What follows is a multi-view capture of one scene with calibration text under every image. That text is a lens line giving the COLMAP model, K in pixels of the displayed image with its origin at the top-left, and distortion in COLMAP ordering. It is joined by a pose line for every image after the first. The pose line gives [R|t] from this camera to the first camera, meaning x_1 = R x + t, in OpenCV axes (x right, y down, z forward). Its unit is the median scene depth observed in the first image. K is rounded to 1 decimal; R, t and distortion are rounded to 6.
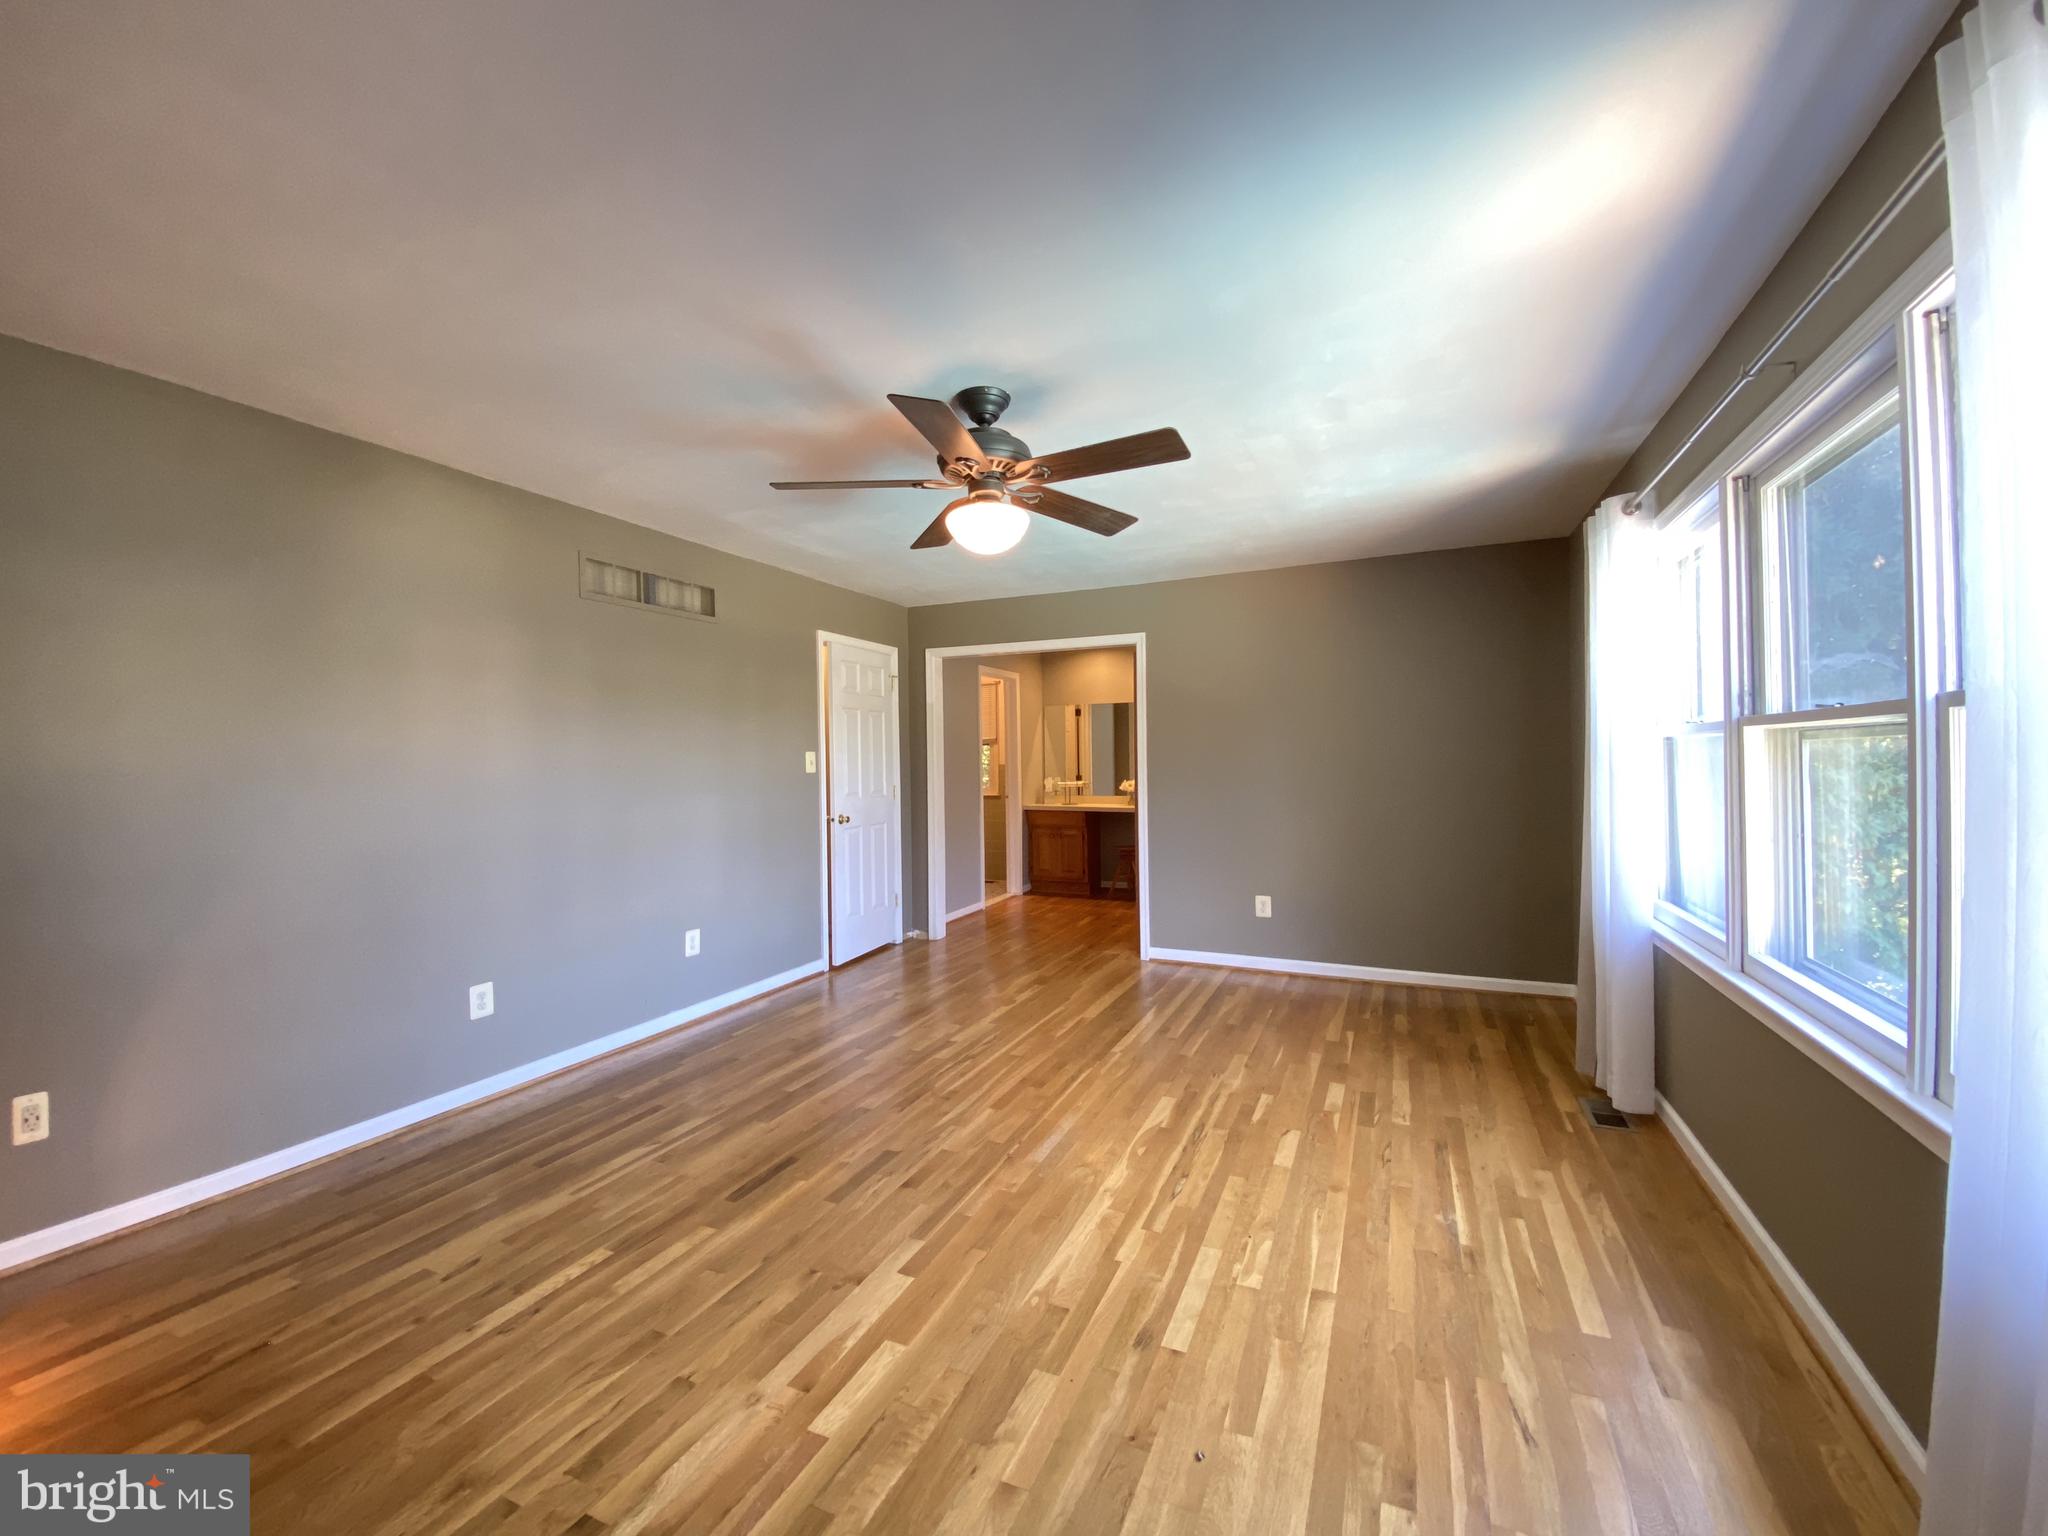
lens RADIAL K [[817.0, 0, 1020.6], [0, 817.0, 757.7], [0, 0, 1]] dist [-0.000941, -0.000162]
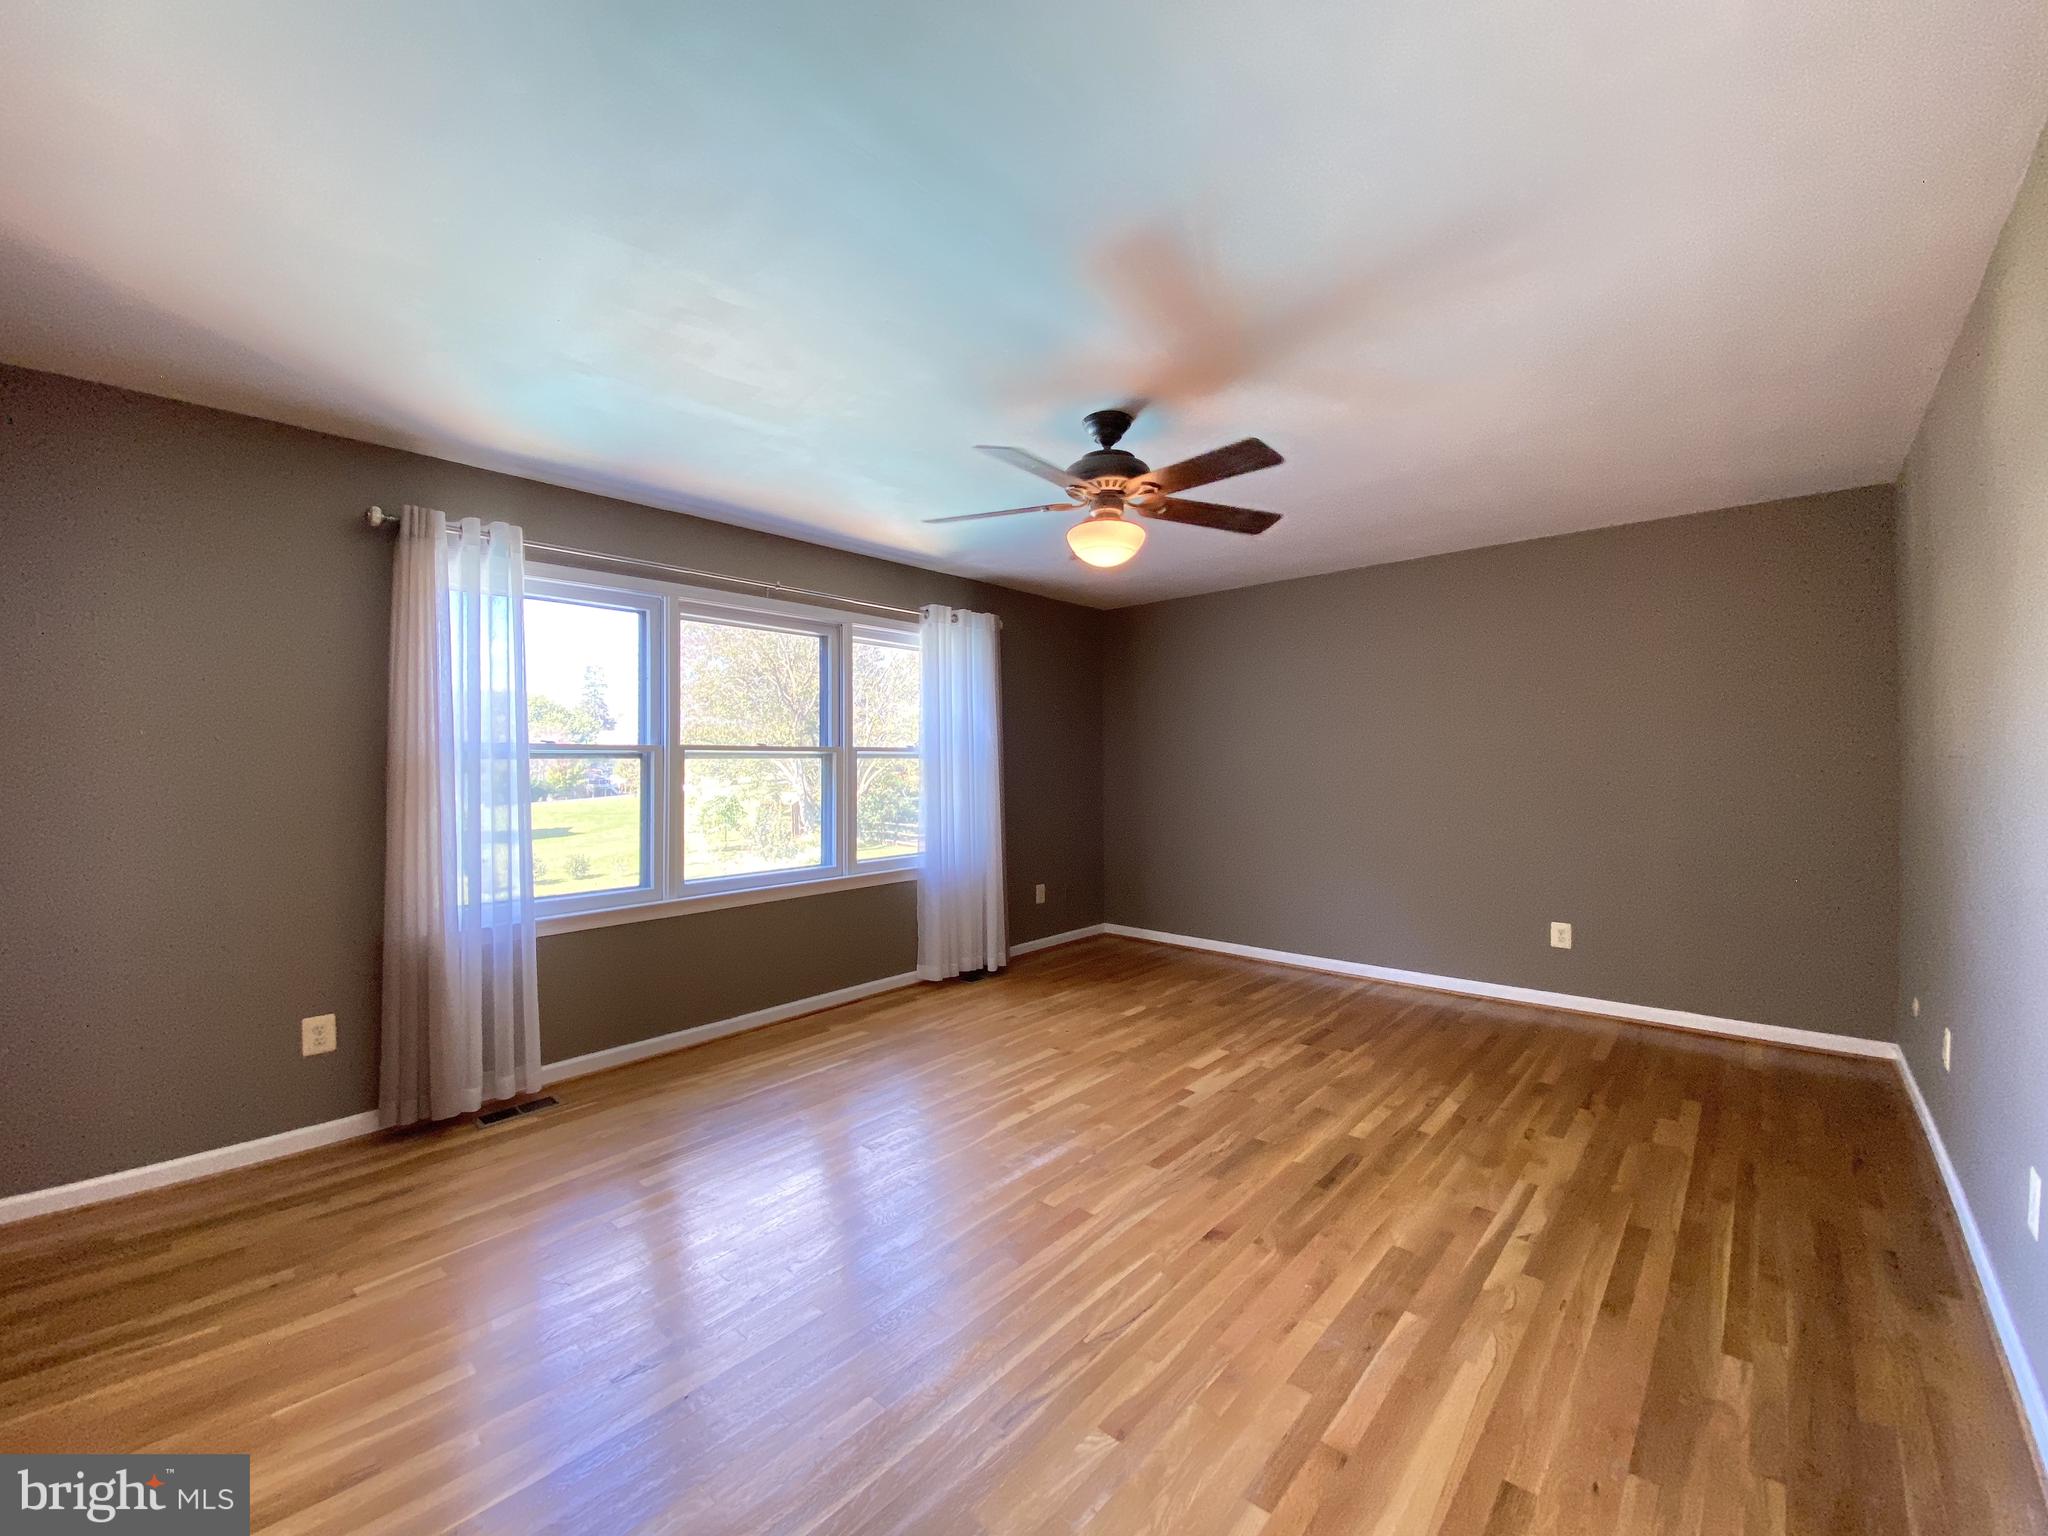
lens RADIAL K [[817.0, 0, 1019.3], [0, 817.0, 764.9], [0, 0, 1]] dist [-0.000941, -0.000162]
pose [[-0.951898, 0.016188, 0.305988, -0.086245], [0.016894, 0.999857, -0.000340, 0.002555], [-0.305950, 0.004846, -0.952035, 0.703849]]
